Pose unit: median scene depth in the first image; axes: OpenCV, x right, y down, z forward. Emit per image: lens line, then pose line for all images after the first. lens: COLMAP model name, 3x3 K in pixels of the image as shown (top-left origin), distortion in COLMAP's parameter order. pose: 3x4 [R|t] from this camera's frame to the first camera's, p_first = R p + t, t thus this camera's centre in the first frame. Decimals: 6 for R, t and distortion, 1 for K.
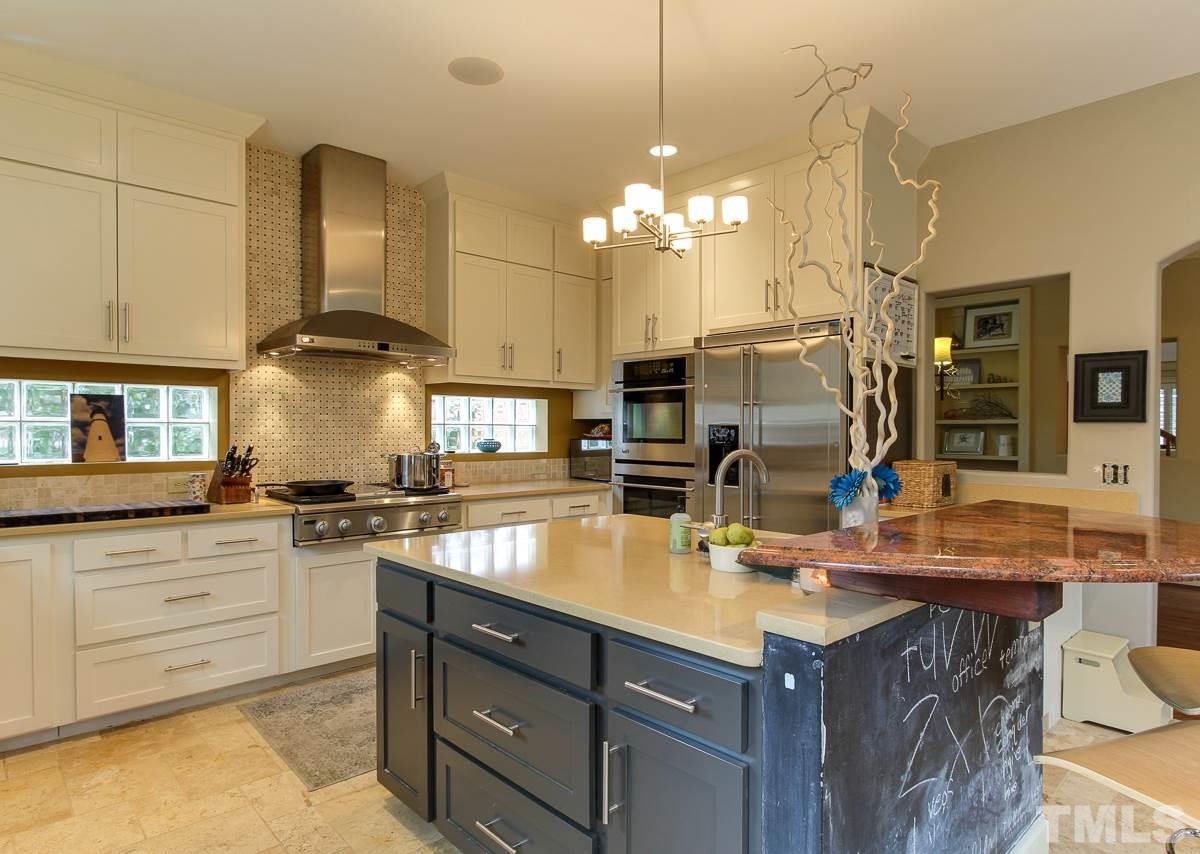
lens RADIAL K [[681.2, 0, 611.4], [0, 681.2, 434.5], [0, 0, 1]] dist [0.004711, -0.002401]
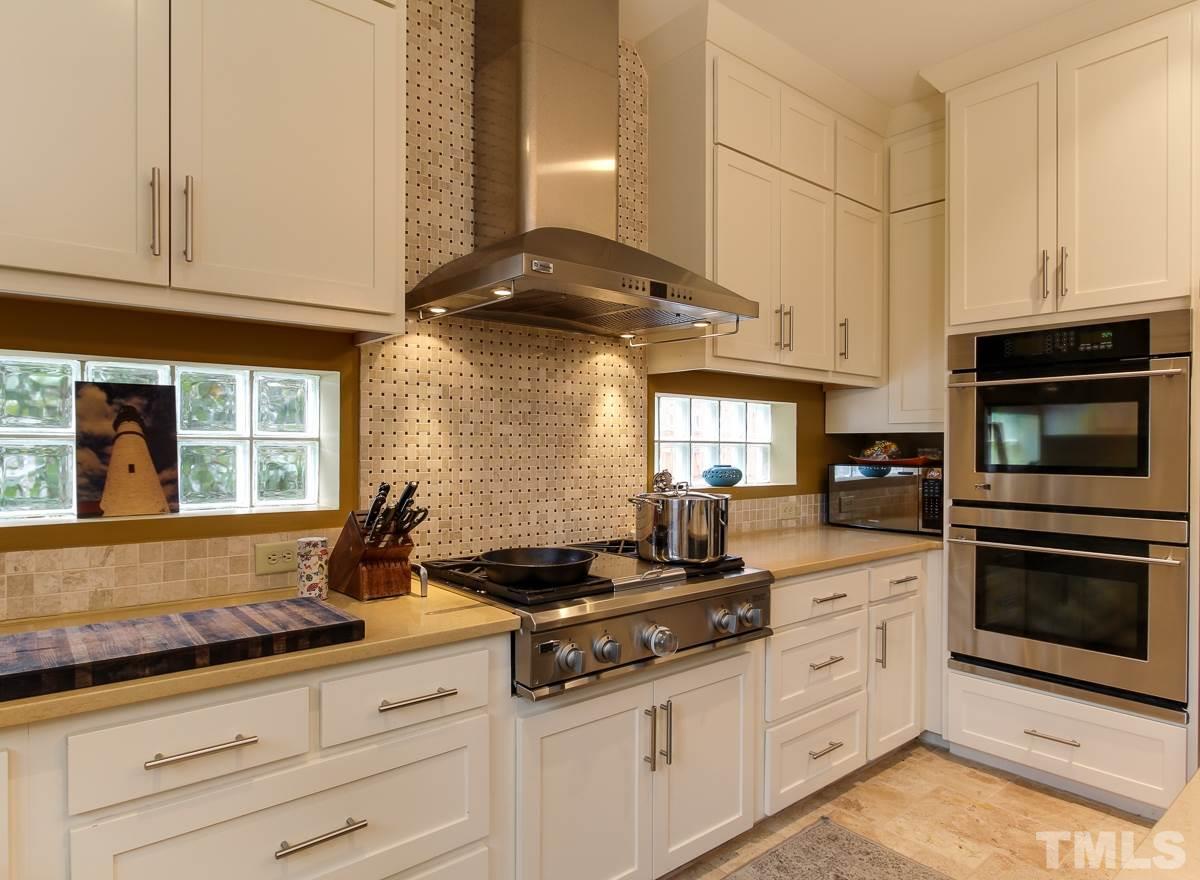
lens RADIAL K [[710.8, 0, 591.3], [0, 710.8, 448.1], [0, 0, 1]] dist [-0.012388, 0.009070]
pose [[0.997985, -0.000174, -0.063450, -0.338514], [-0.000251, 0.999978, -0.006696, -0.006171], [0.063450, 0.006699, 0.997963, 0.448557]]
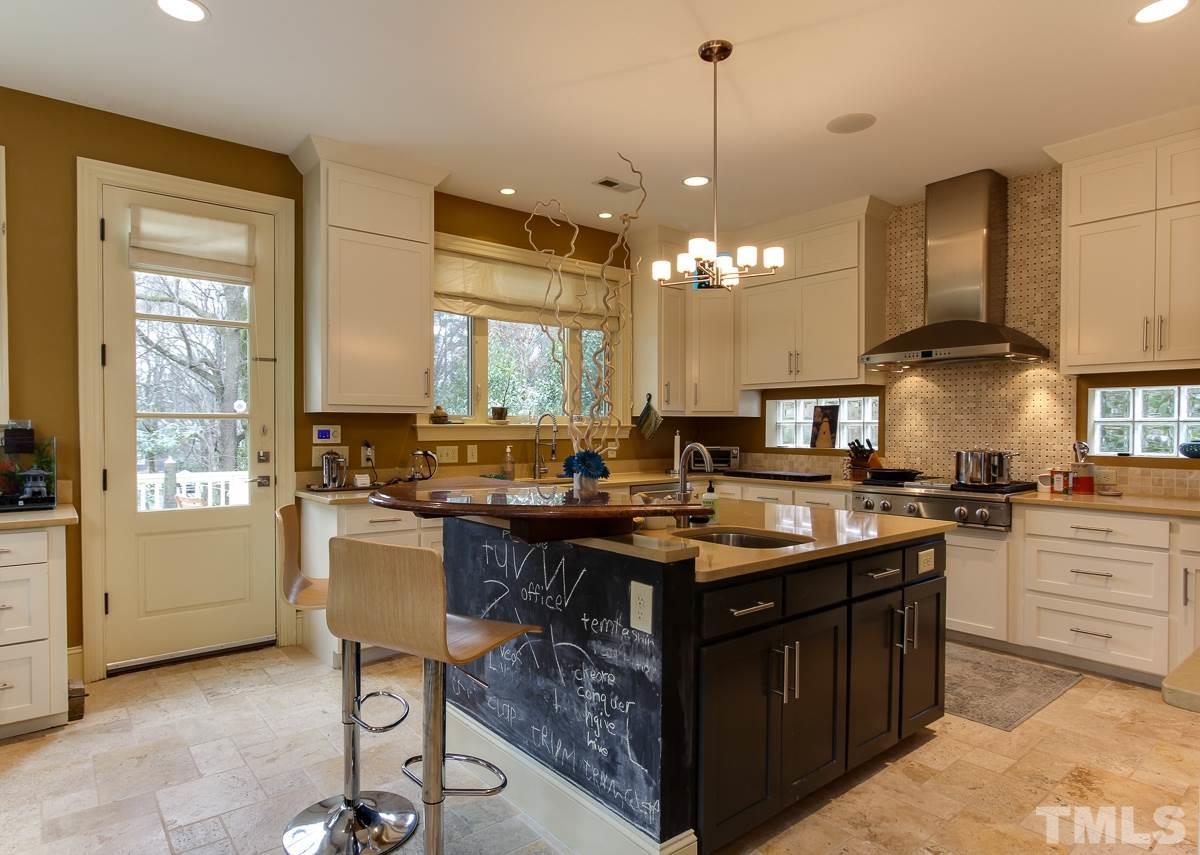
lens RADIAL K [[681.2, 0, 565.4], [0, 681.2, 436.2], [0, 0, 1]] dist [0.004711, -0.002401]
pose [[-0.091975, 0.012086, -0.995688, 0.818341], [-0.009133, 0.999874, 0.012980, -0.002268], [0.995719, 0.010288, -0.091853, 0.493732]]
